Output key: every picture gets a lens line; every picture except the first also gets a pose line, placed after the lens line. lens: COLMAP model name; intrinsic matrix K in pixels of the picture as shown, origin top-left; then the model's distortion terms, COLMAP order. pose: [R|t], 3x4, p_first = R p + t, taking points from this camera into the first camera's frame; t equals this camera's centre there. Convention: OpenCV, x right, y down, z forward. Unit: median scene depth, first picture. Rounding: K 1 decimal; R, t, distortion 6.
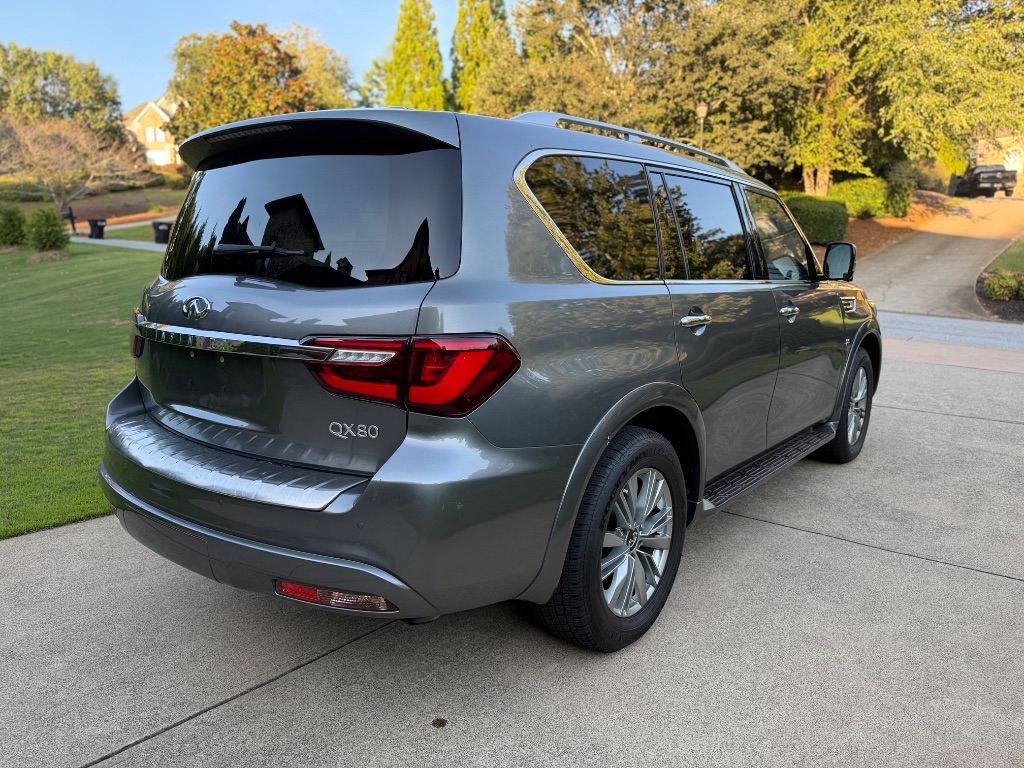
lens RADIAL K [[726.3, 0, 513.8], [0, 726.3, 386.2], [0, 0, 1]] dist [0.010162, -0.017027]
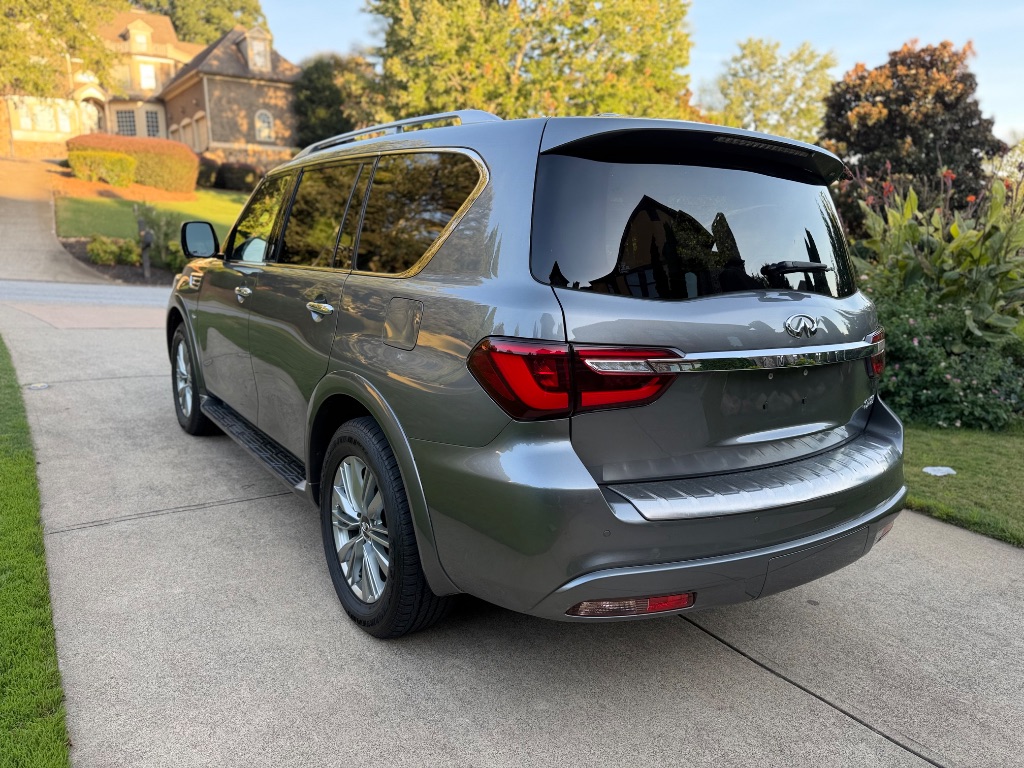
lens RADIAL K [[726.3, 0, 513.8], [0, 726.3, 386.2], [0, 0, 1]] dist [0.010162, -0.017027]
pose [[0.284695, -0.176003, 0.942322, -0.093338], [0.122448, 0.981625, 0.146350, -0.013848], [-0.950766, 0.073720, 0.301015, 0.067300]]
